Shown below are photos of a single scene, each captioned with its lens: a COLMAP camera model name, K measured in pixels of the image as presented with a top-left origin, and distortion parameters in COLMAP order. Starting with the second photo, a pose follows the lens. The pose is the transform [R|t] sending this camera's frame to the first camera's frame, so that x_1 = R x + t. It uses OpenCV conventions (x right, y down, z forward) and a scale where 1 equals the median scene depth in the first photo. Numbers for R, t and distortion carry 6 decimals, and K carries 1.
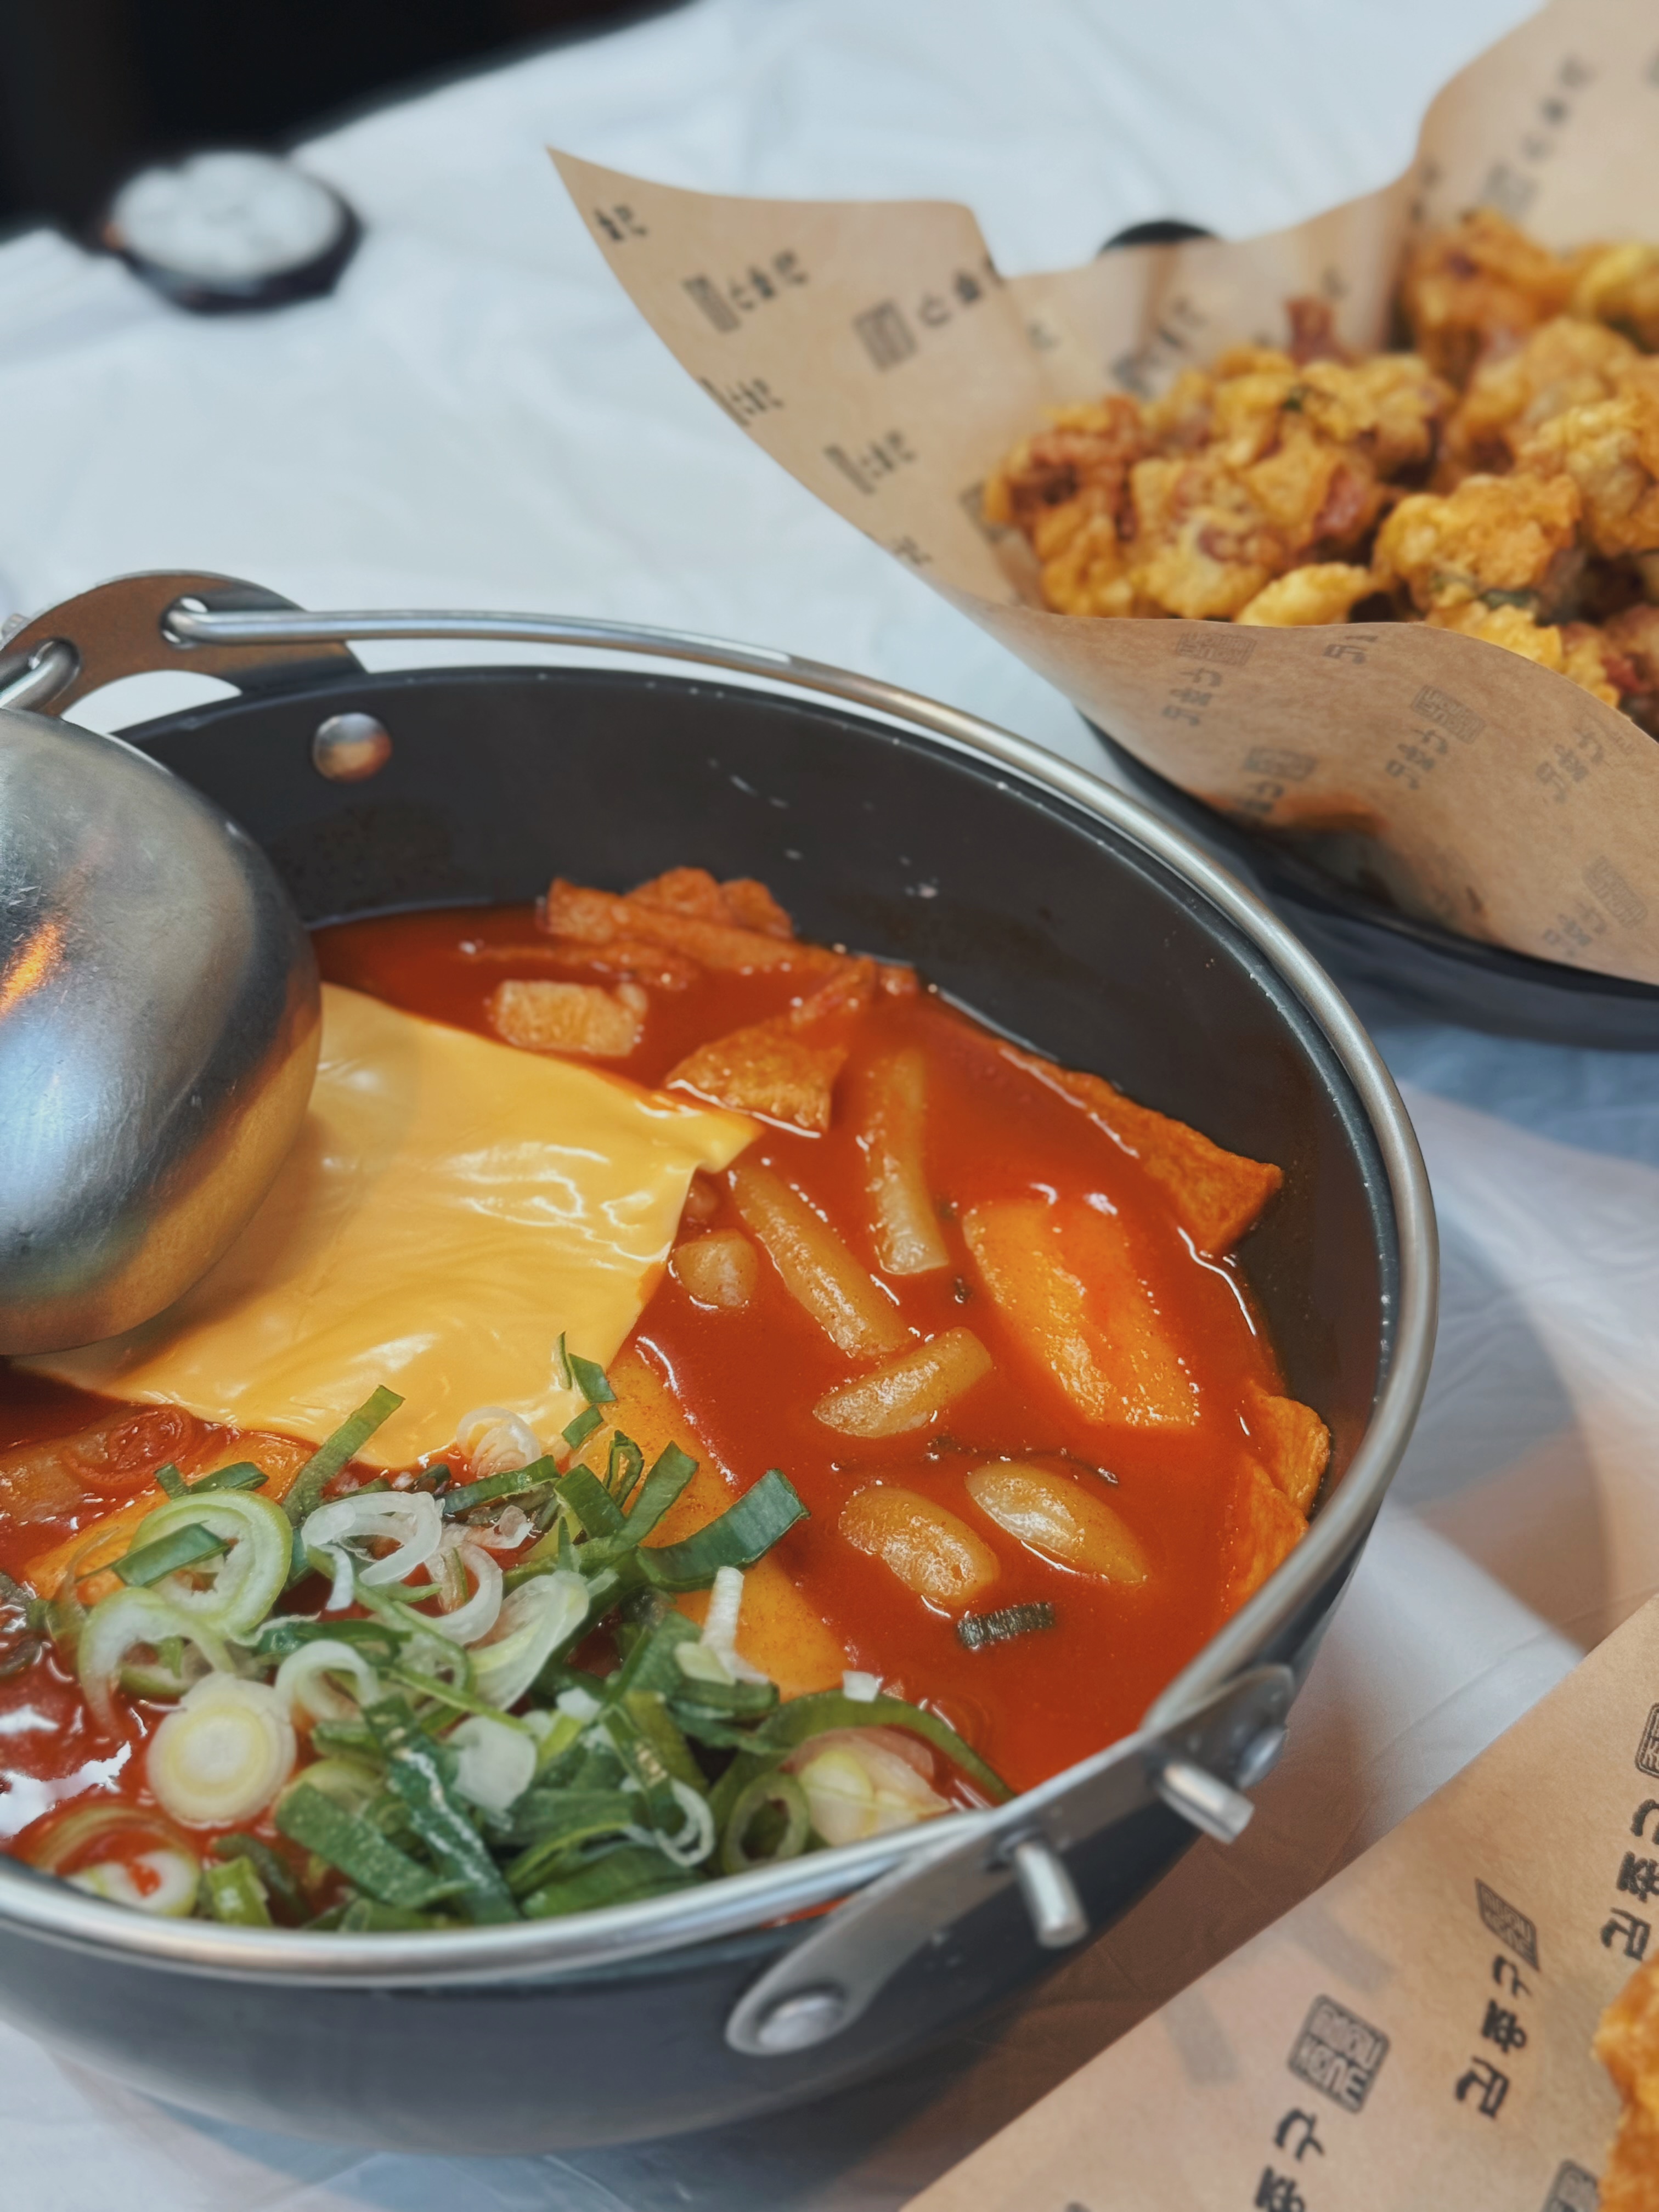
lens RADIAL K [[3129.3, 0, 829.5], [0, 3129.3, 1106.0], [0, 0, 1]] dist [0.140057, -0.127428]
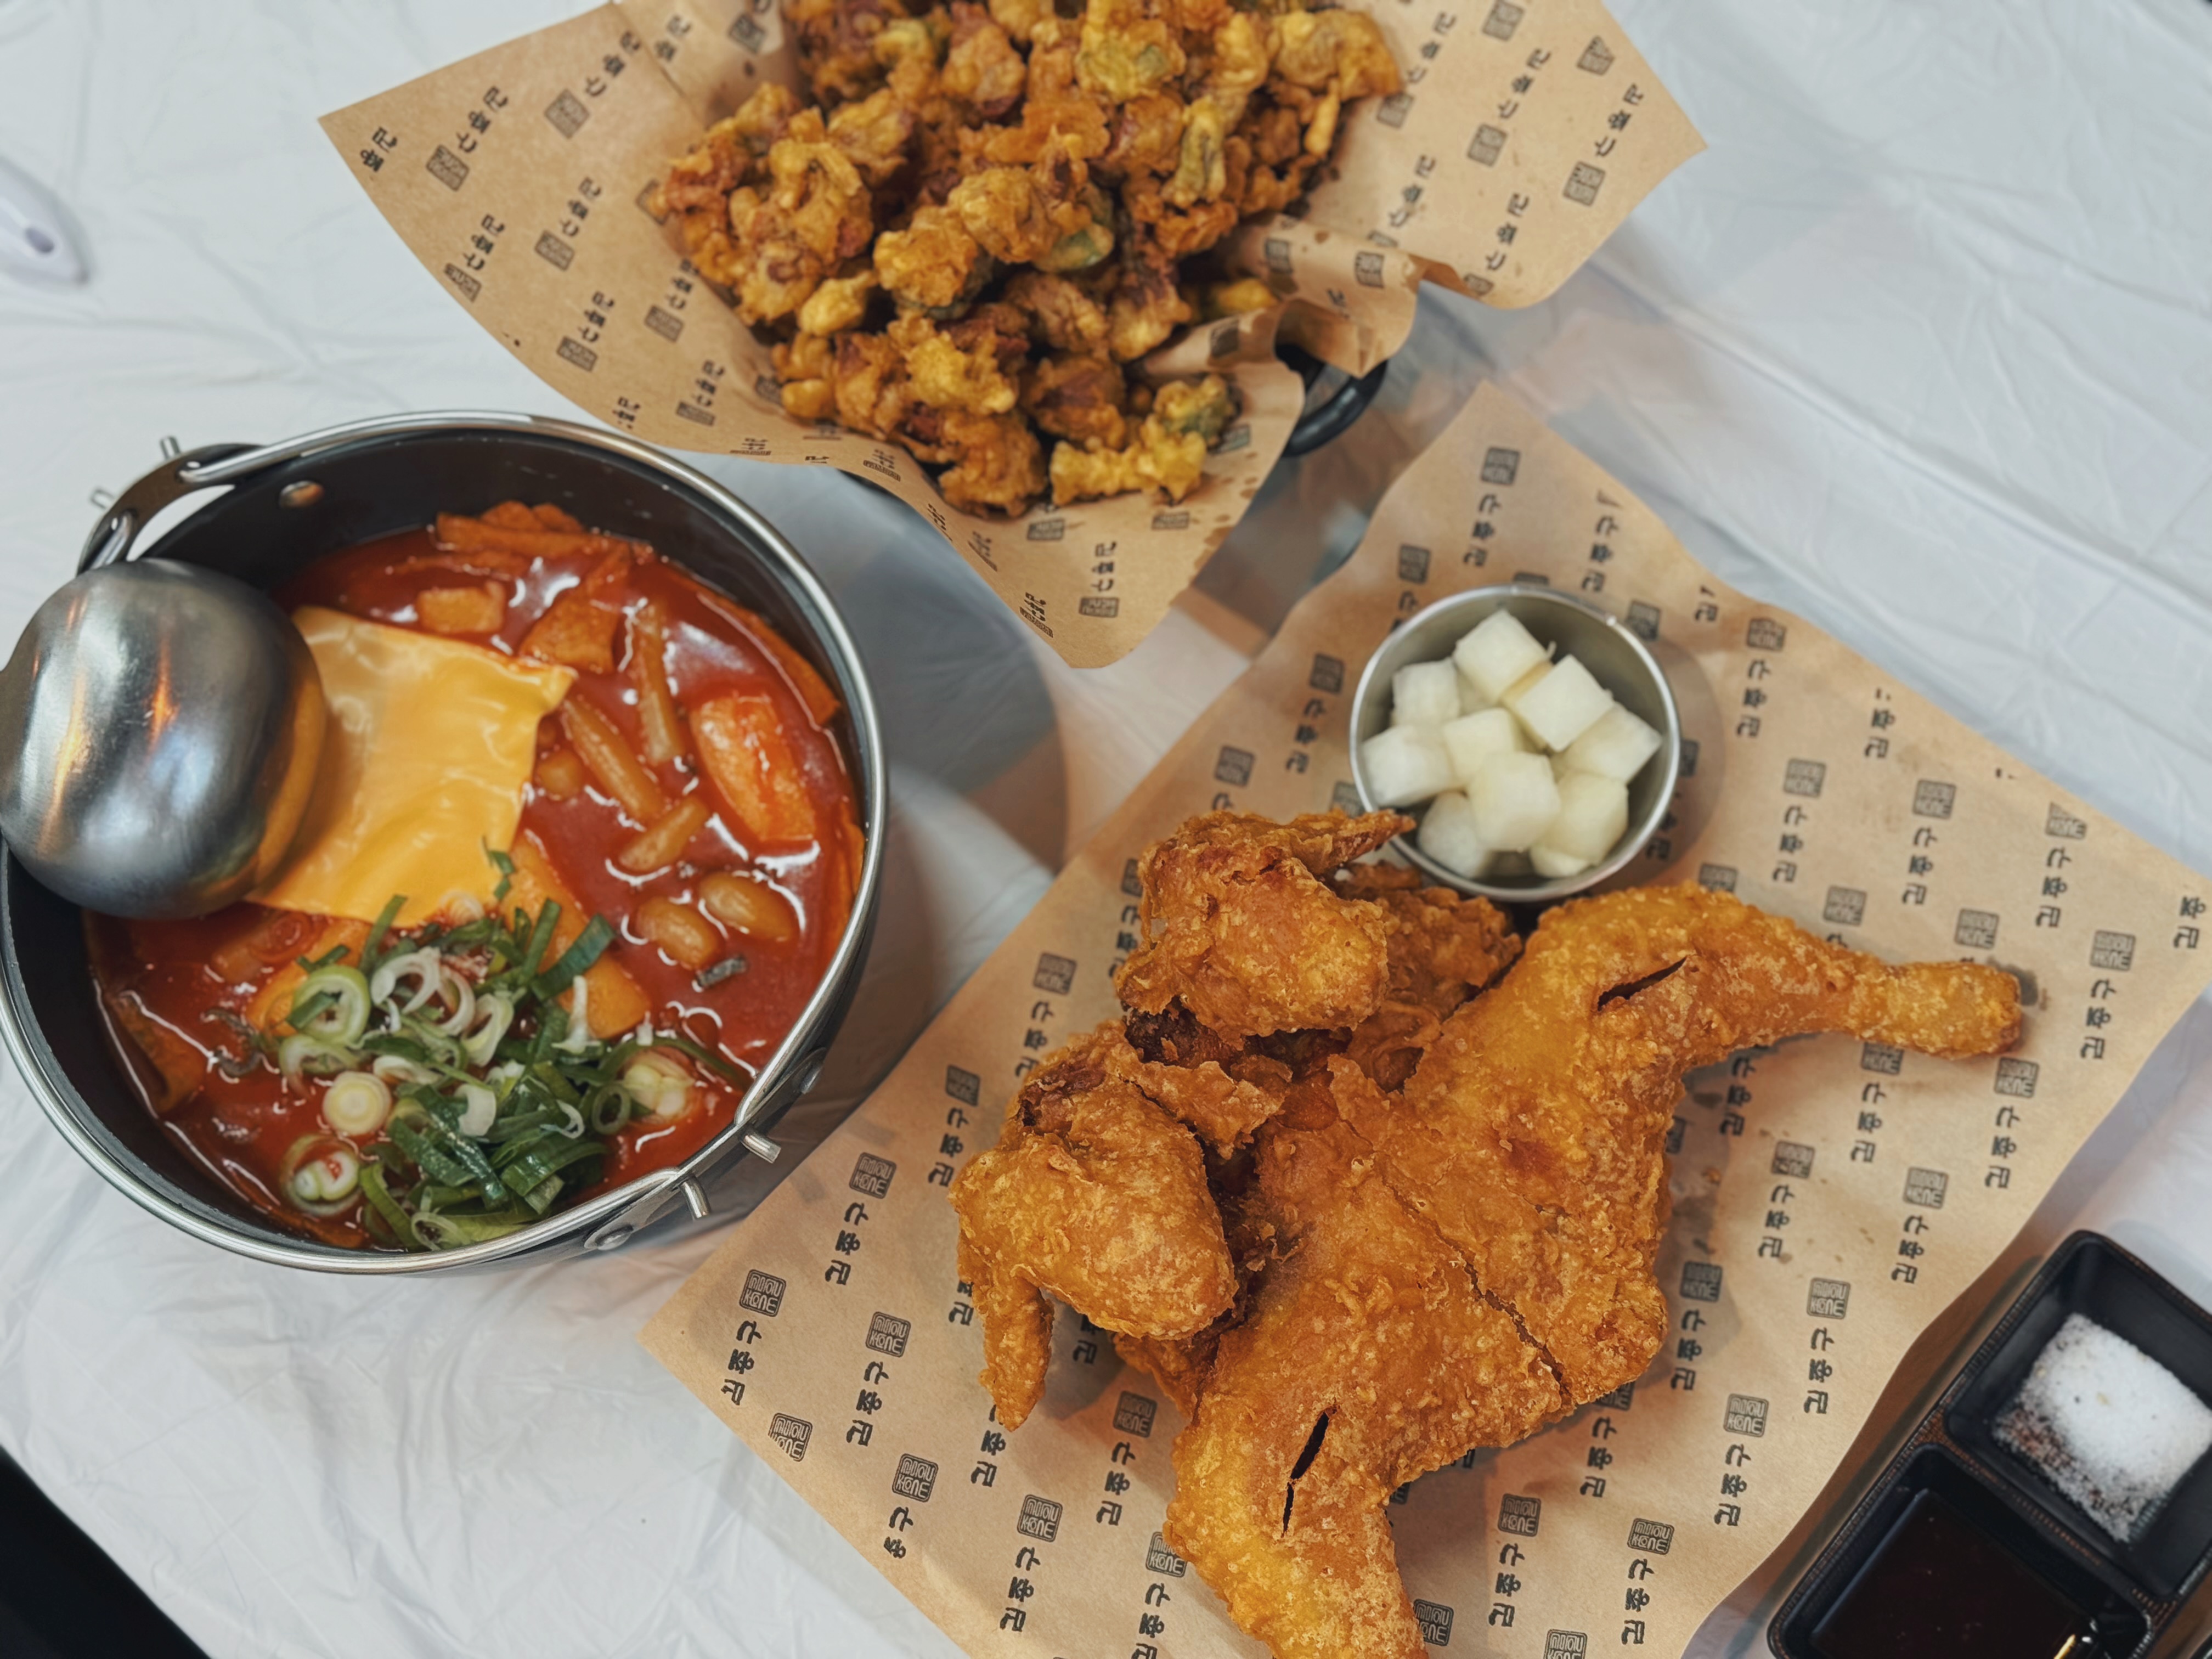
lens RADIAL K [[3129.3, 0, 1106.0], [0, 3129.3, 829.5], [0, 0, 1]] dist [0.140057, -0.127428]
pose [[0.989776, -0.133232, -0.050924, 0.351096], [0.141465, 0.871400, 0.469733, -0.702485], [-0.018208, -0.472134, 0.881339, -0.638677]]
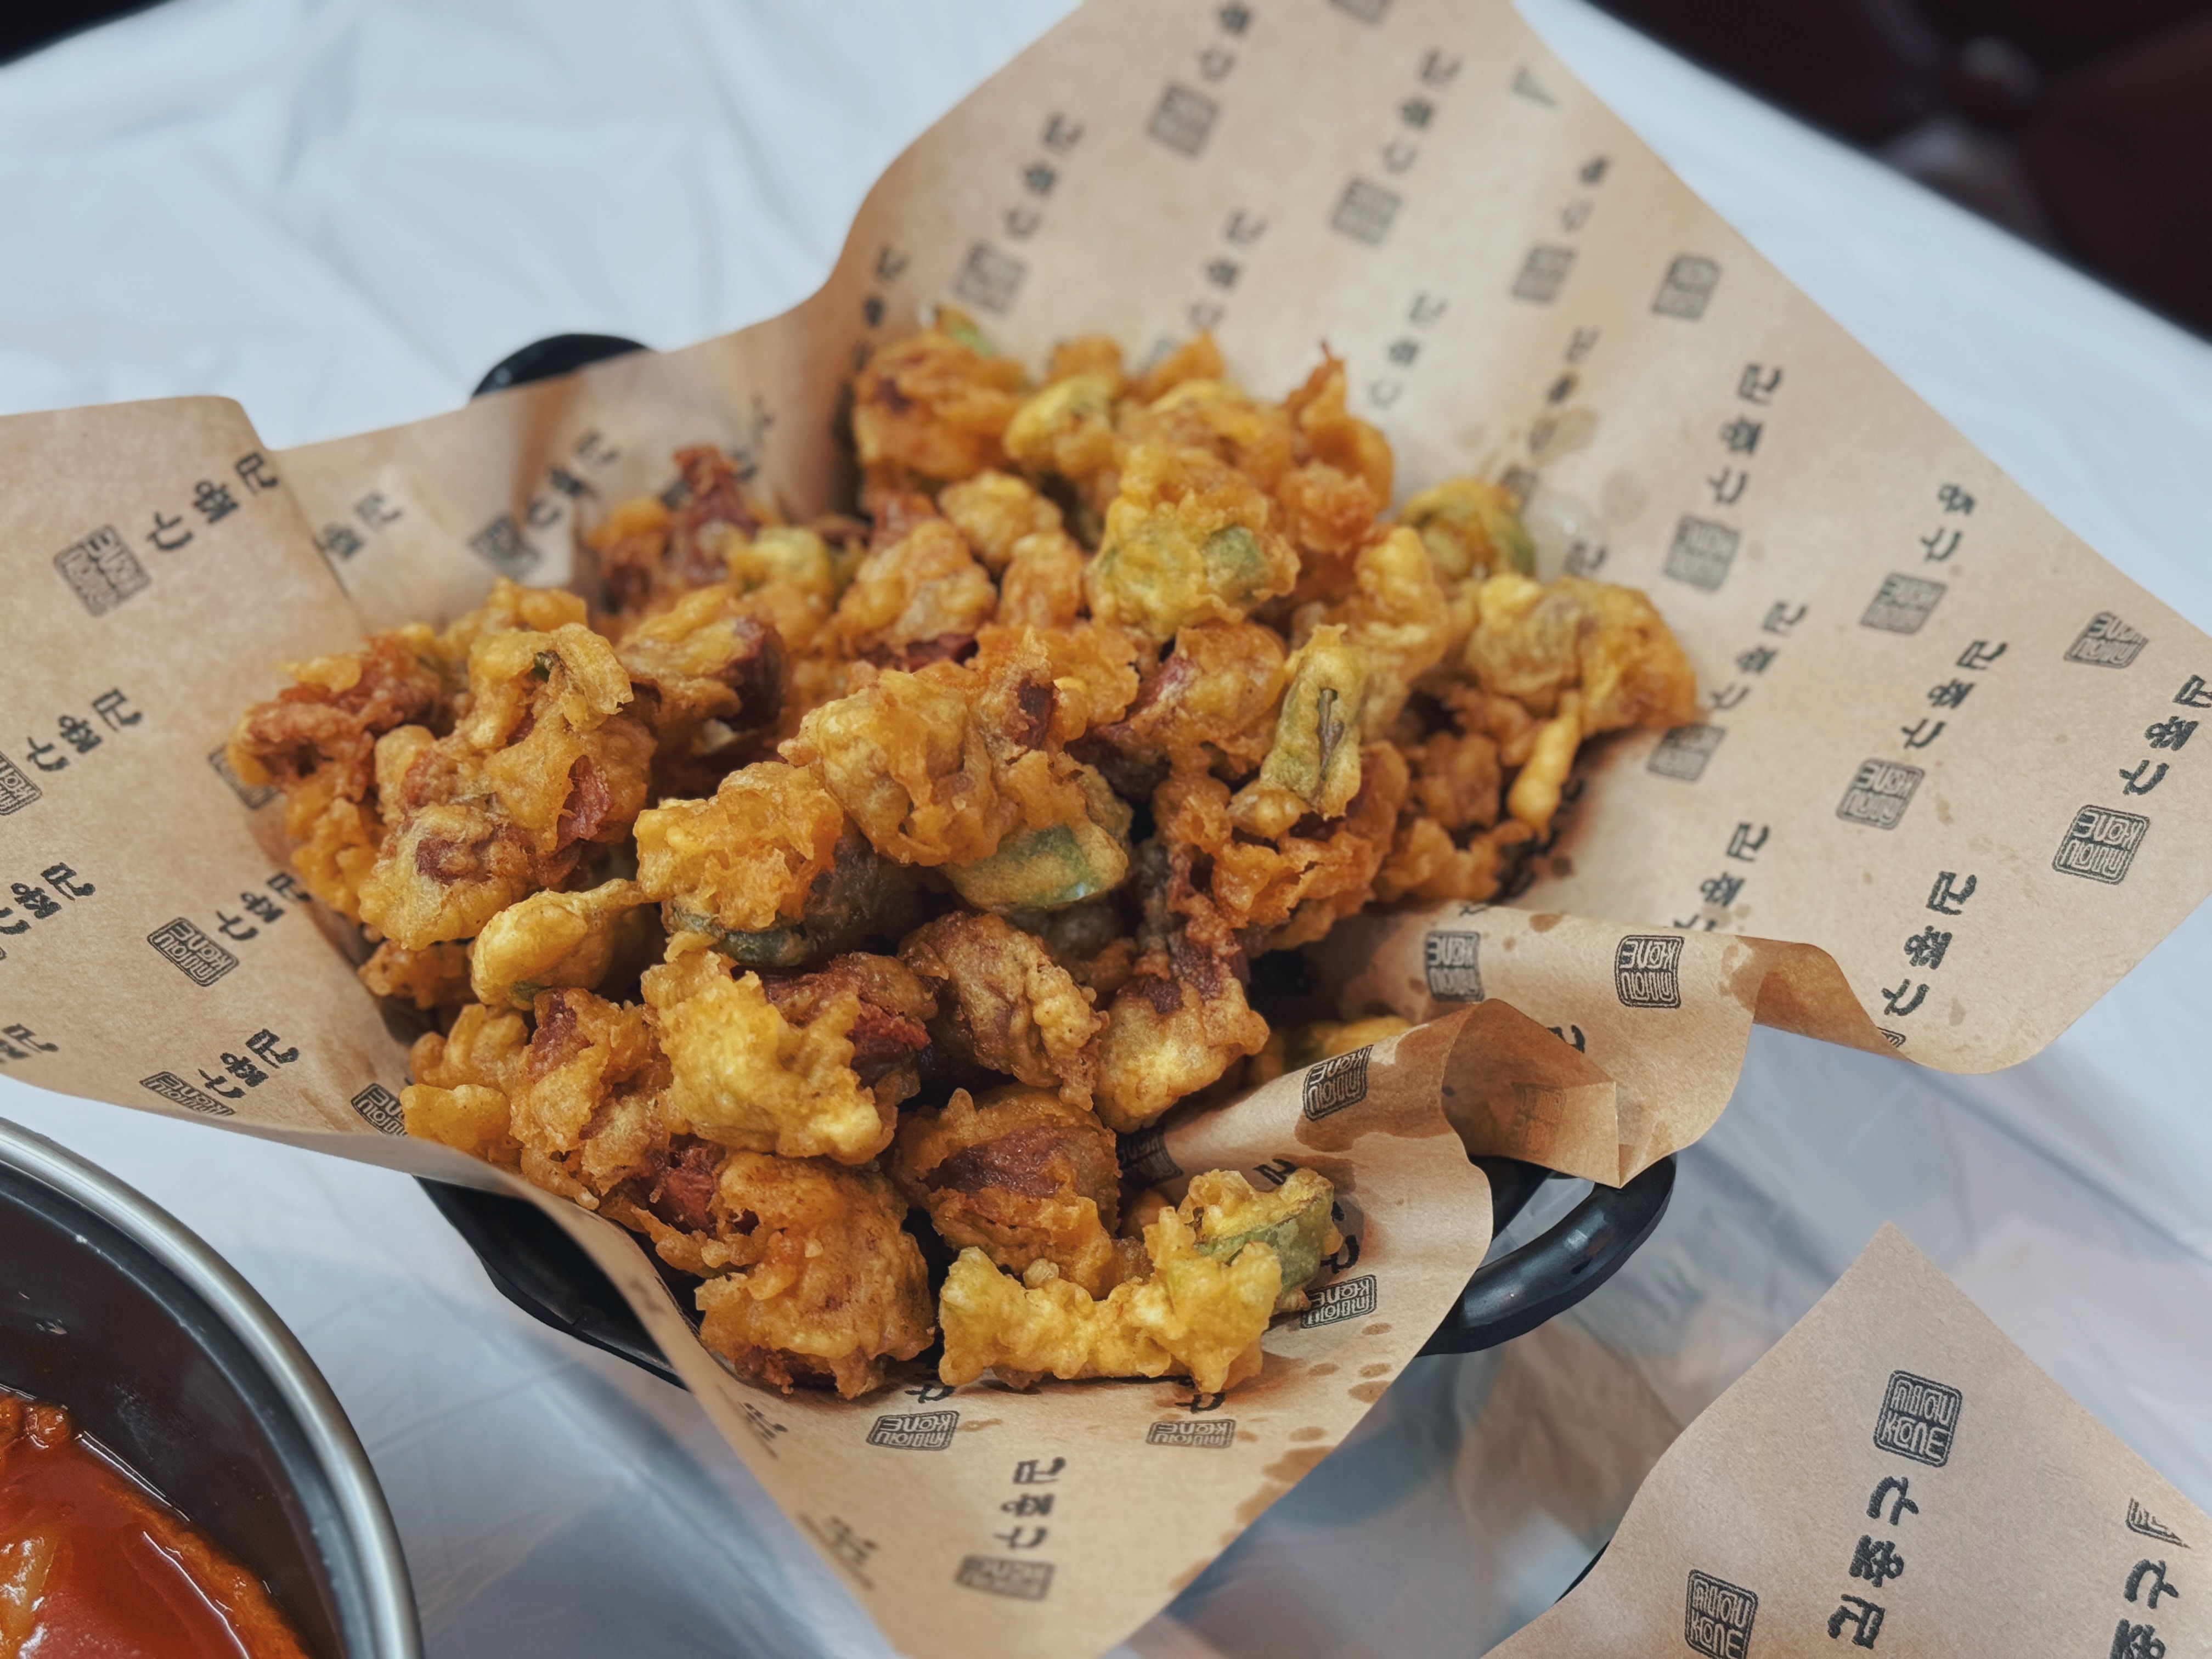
lens RADIAL K [[3129.3, 0, 1106.0], [0, 3129.3, 829.5], [0, 0, 1]] dist [0.140057, -0.127428]
pose [[0.998744, -0.044549, -0.022911, 0.324607], [0.045520, 0.998003, 0.043798, -0.220311], [0.020914, -0.044786, 0.998778, 0.189910]]
